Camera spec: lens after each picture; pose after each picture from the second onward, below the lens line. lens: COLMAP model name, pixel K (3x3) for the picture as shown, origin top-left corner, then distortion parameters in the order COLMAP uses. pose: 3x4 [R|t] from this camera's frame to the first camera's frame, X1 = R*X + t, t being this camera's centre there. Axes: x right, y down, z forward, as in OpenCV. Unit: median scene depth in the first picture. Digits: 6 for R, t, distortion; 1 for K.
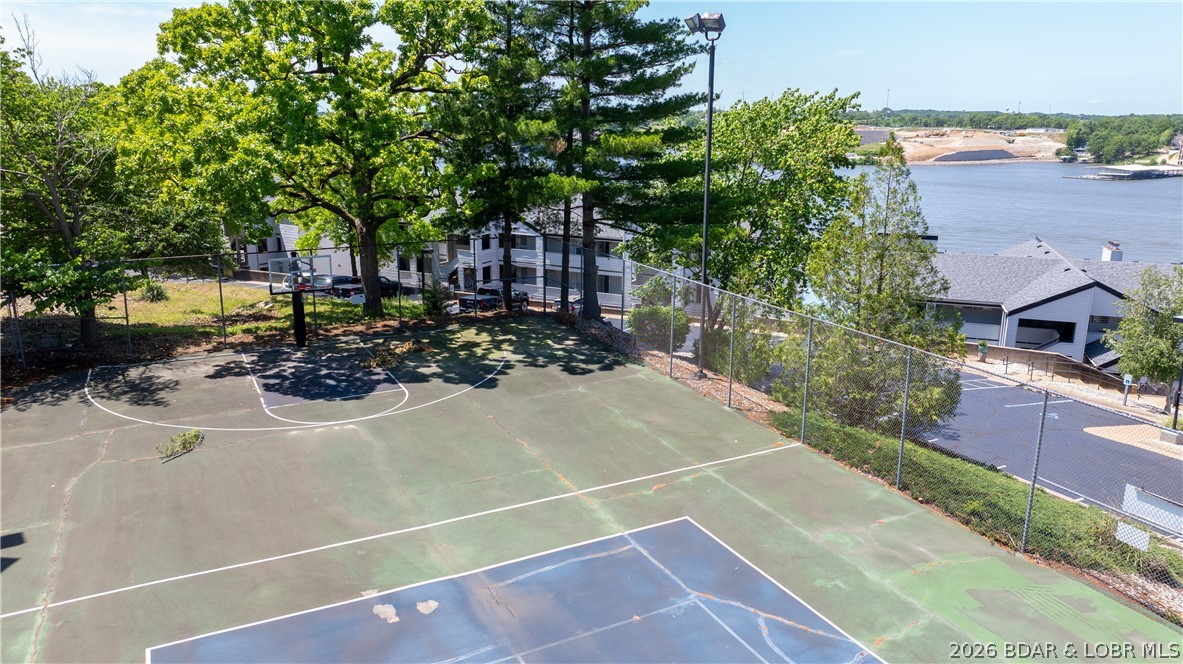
lens RADIAL K [[835.6, 0, 609.9], [0, 835.6, 332.4], [0, 0, 1]] dist [-0.072411, 0.122880]
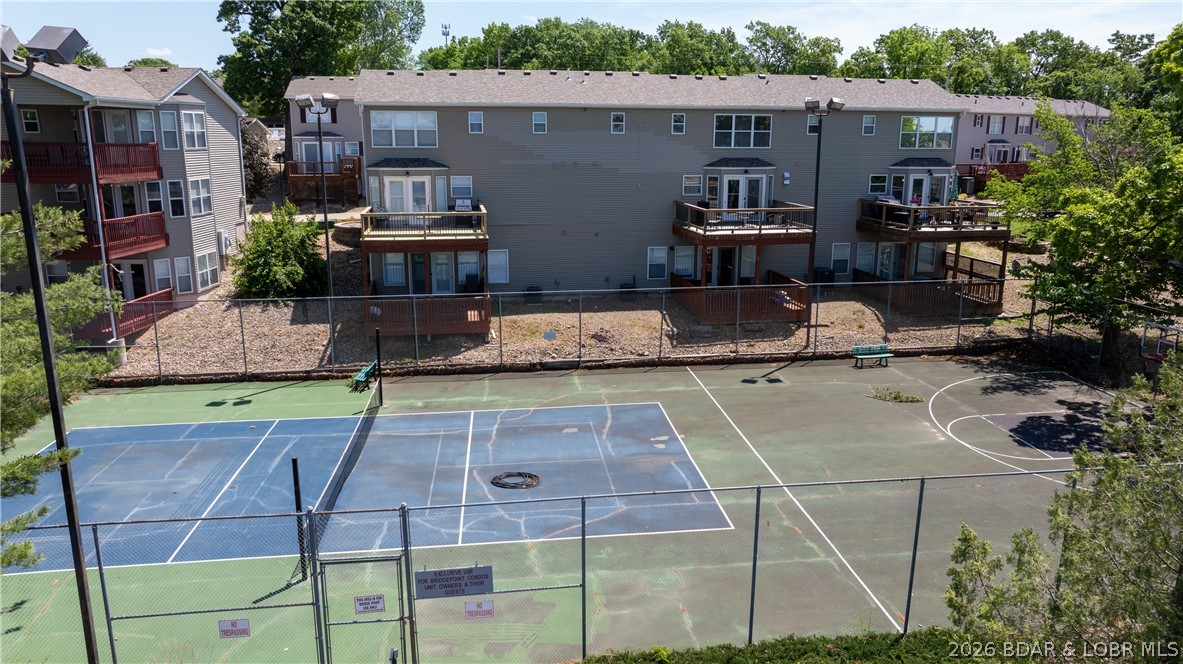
lens RADIAL K [[830.1, 0, 598.2], [0, 830.1, 327.7], [0, 0, 1]] dist [-0.037328, 0.036642]
pose [[-0.374052, 0.199558, -0.905683, 0.857831], [-0.233030, 0.925019, 0.300061, -0.258502], [0.897654, 0.323290, -0.299502, 0.784219]]
